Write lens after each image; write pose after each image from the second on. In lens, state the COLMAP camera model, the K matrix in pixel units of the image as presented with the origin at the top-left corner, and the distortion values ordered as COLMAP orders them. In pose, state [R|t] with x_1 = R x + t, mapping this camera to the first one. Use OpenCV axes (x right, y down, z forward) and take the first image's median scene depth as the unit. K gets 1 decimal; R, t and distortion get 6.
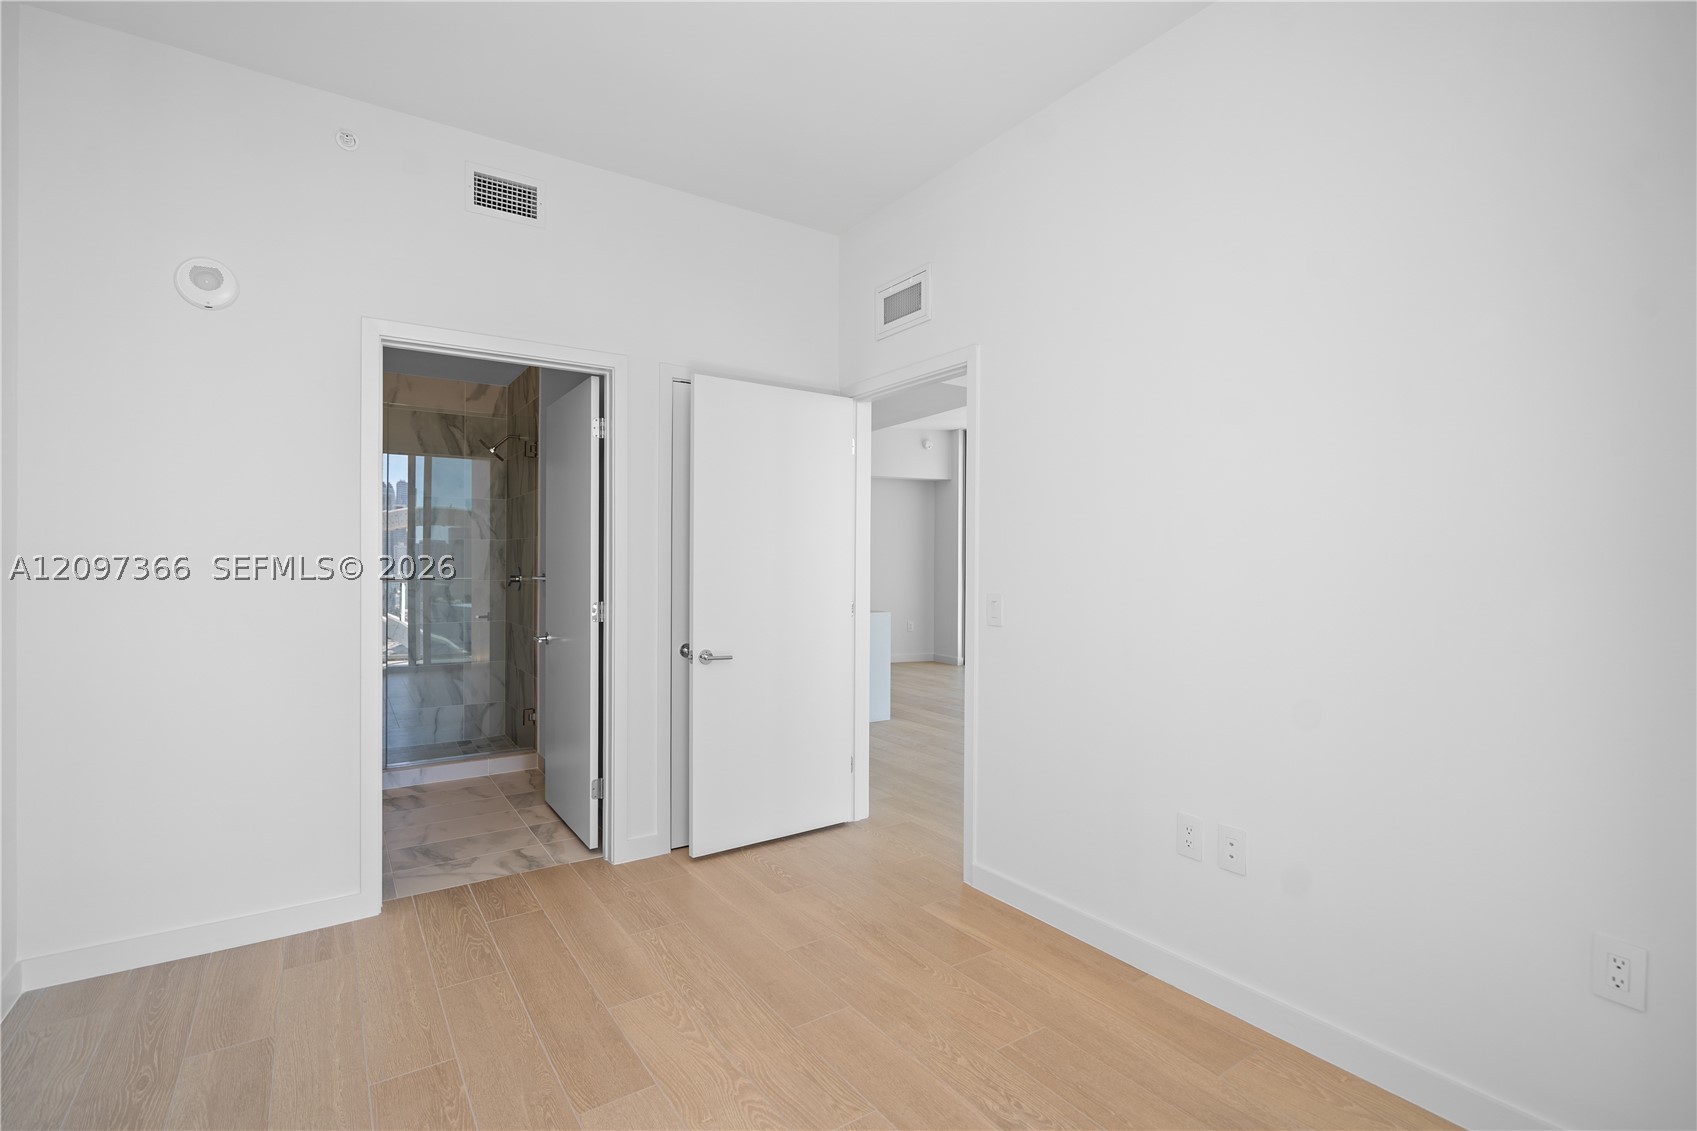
lens RADIAL K [[786.3, 0, 845.0], [0, 786.3, 565.2], [0, 0, 1]] dist [-0.002293, 0.000316]
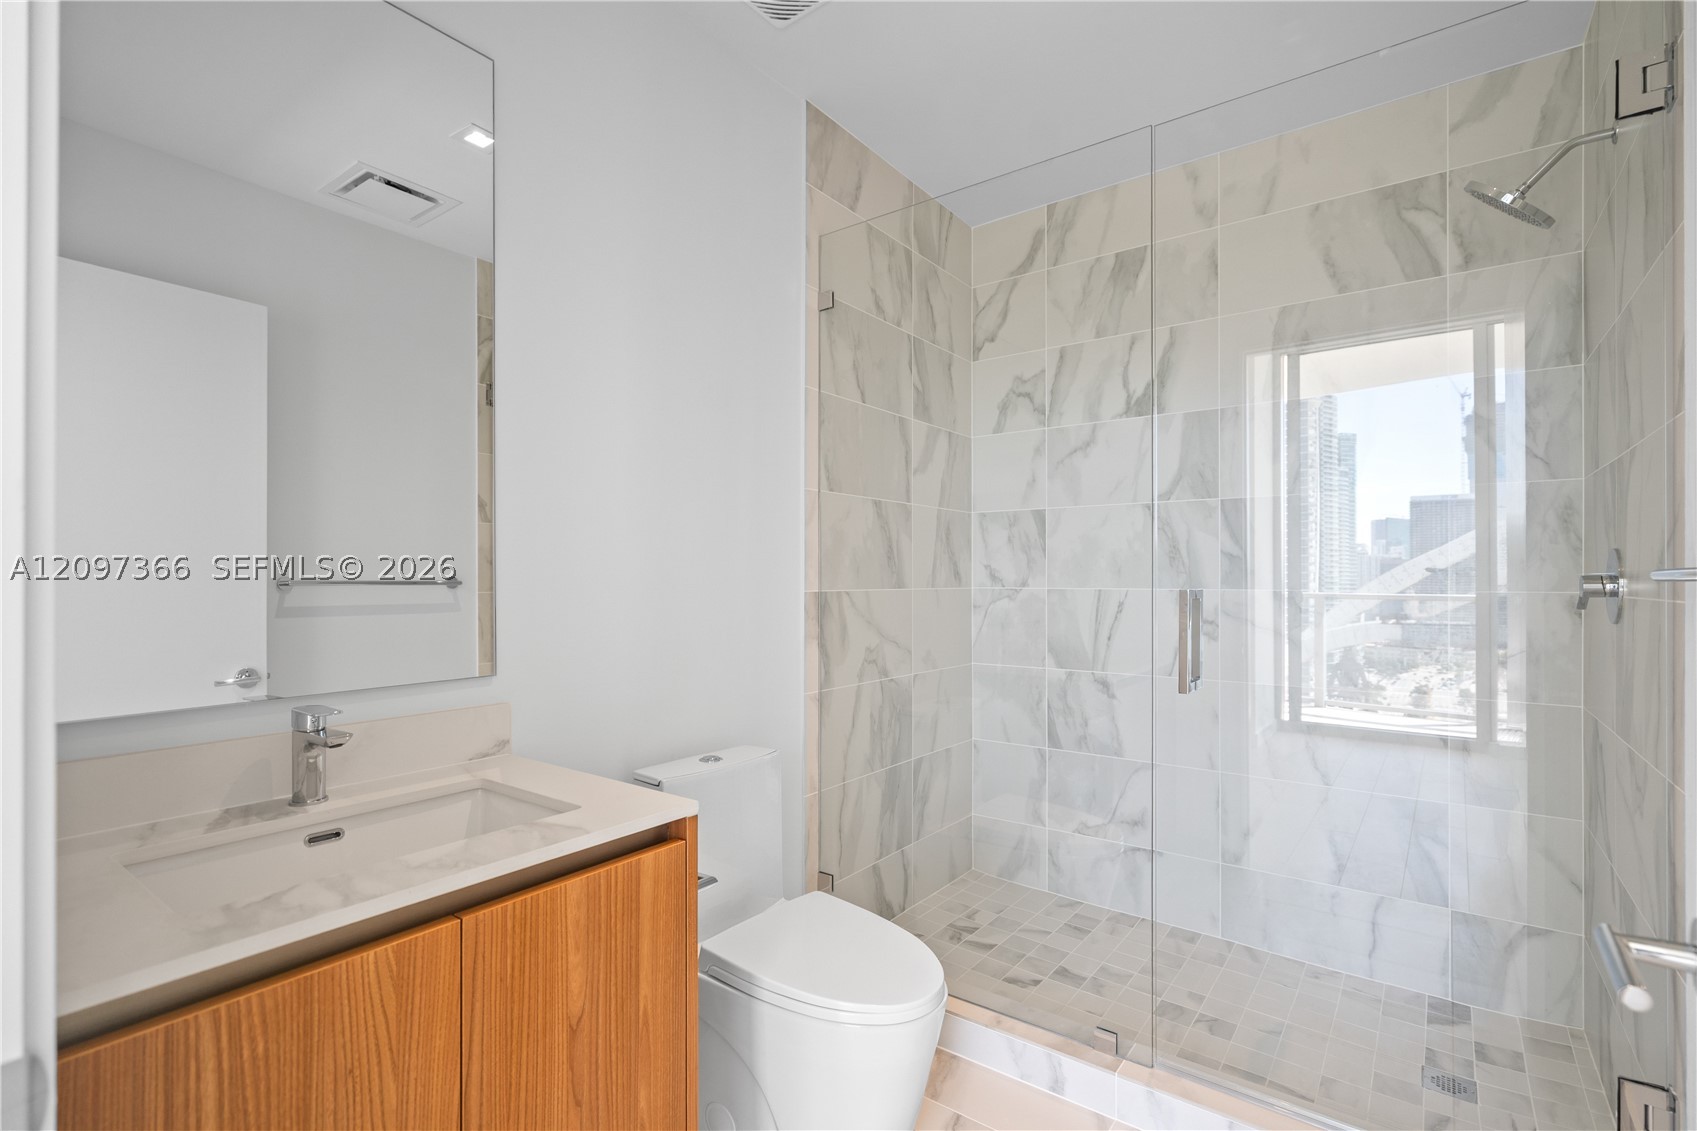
lens RADIAL K [[782.4, 0, 847.5], [0, 782.4, 576.9], [0, 0, 1]] dist [0.000320, 0.000205]
pose [[0.333403, -0.008403, -0.942747, -0.217027], [-0.000156, 0.999960, -0.008968, 0.015946], [0.942784, 0.003137, 0.333388, 0.588908]]
